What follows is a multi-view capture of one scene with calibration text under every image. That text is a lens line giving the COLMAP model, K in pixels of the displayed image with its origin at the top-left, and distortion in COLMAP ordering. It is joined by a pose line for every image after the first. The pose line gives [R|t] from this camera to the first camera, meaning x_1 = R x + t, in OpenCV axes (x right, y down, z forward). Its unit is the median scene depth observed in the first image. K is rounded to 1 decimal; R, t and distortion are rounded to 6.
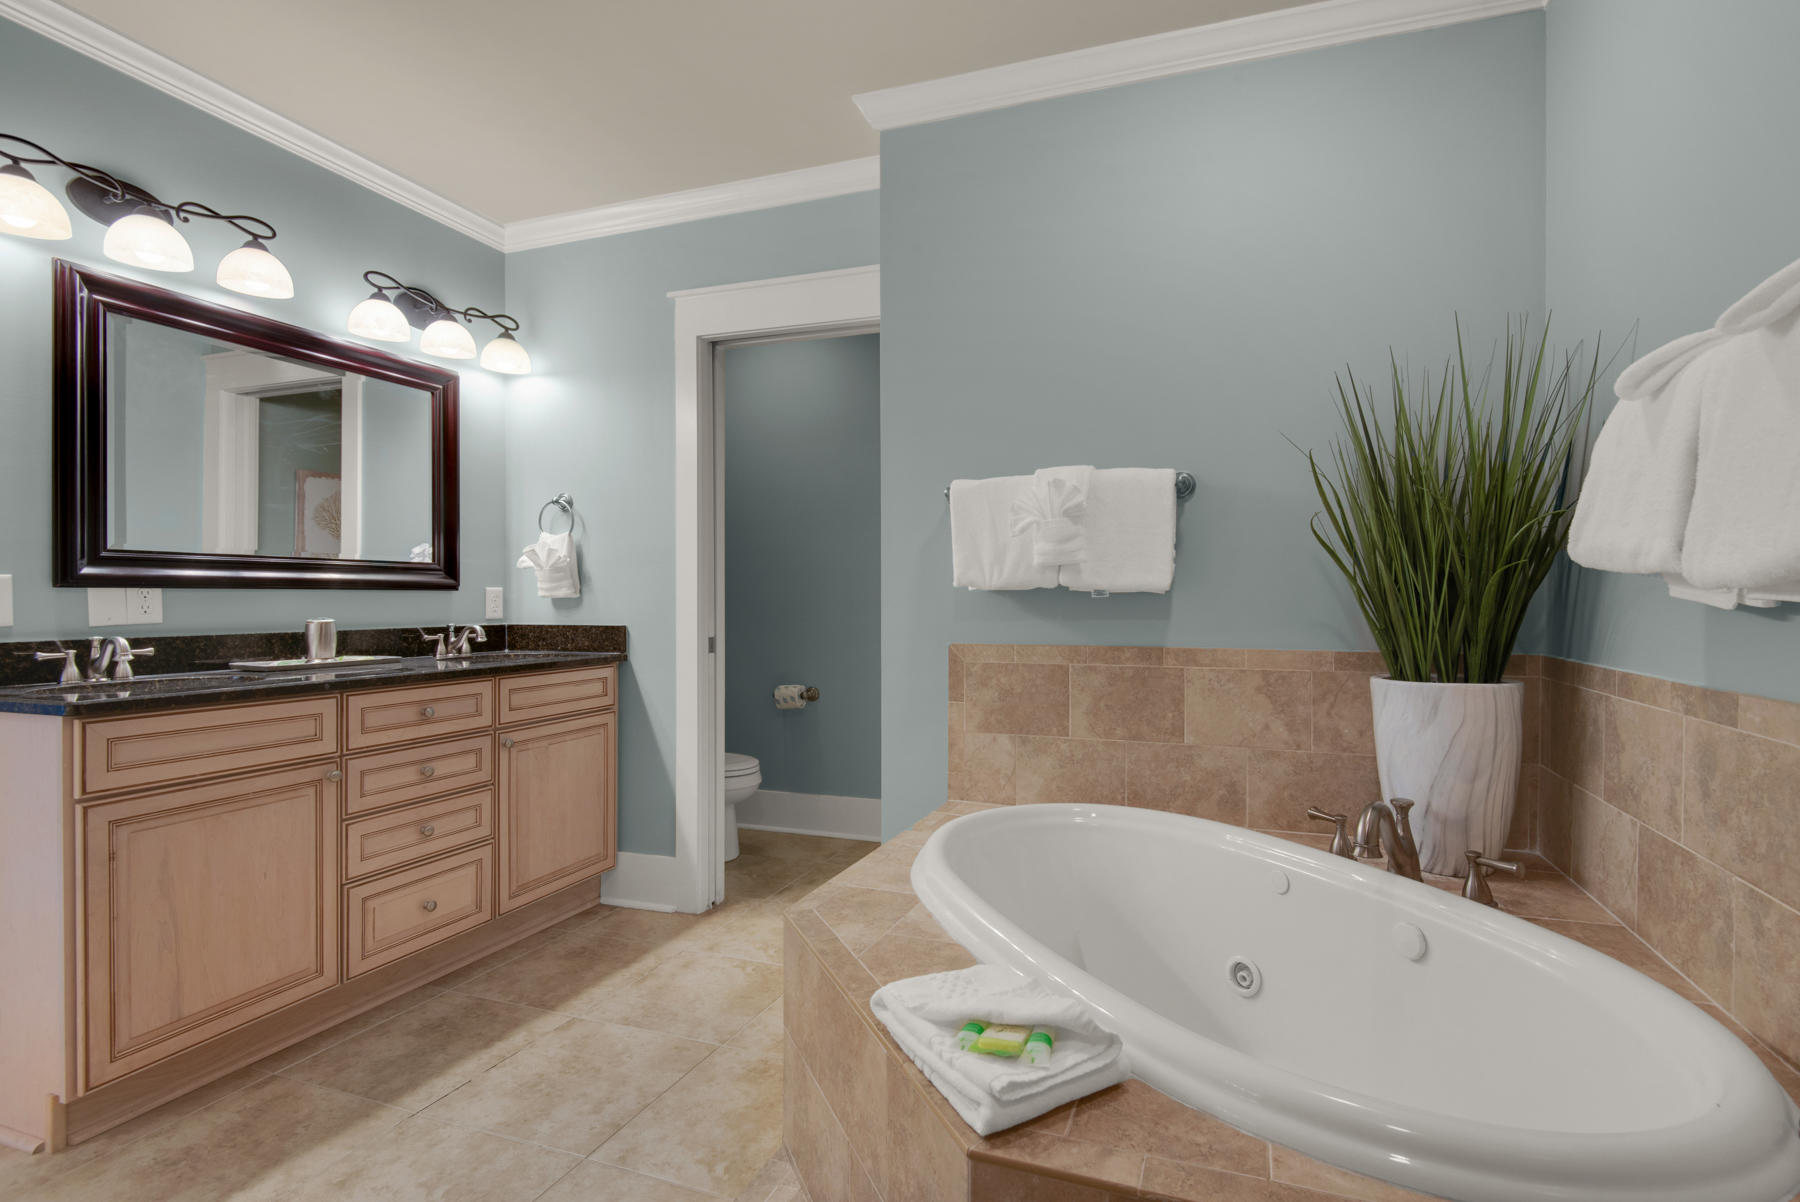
lens RADIAL K [[823.9, 0, 900.0], [0, 823.9, 601.0], [0, 0, 1]] dist [-0.000734, -0.000248]
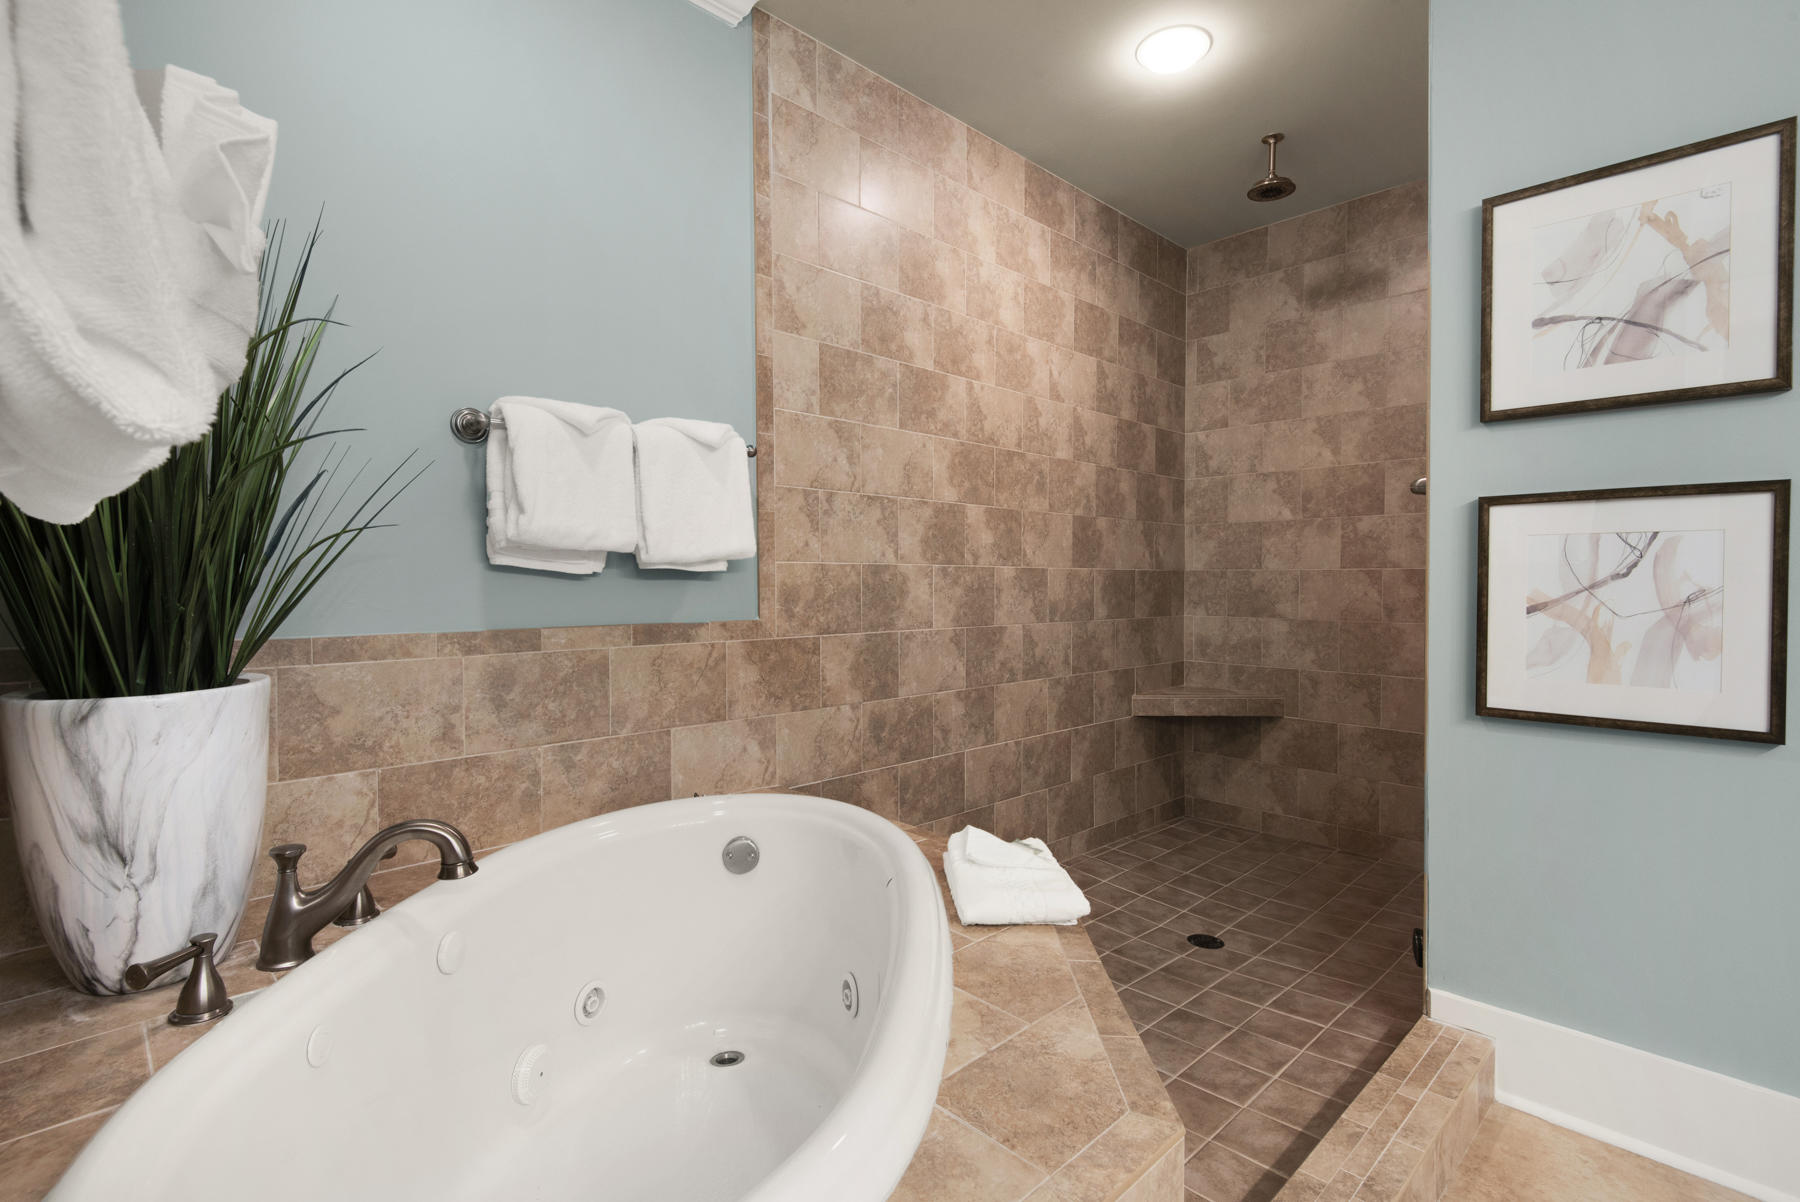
lens RADIAL K [[823.9, 0, 900.0], [0, 823.9, 601.0], [0, 0, 1]] dist [-0.000734, -0.000248]
pose [[-0.918857, -0.020747, 0.394046, -0.189440], [-0.008544, 0.999429, 0.032699, 0.001892], [-0.394499, 0.026679, -0.918509, 1.691419]]
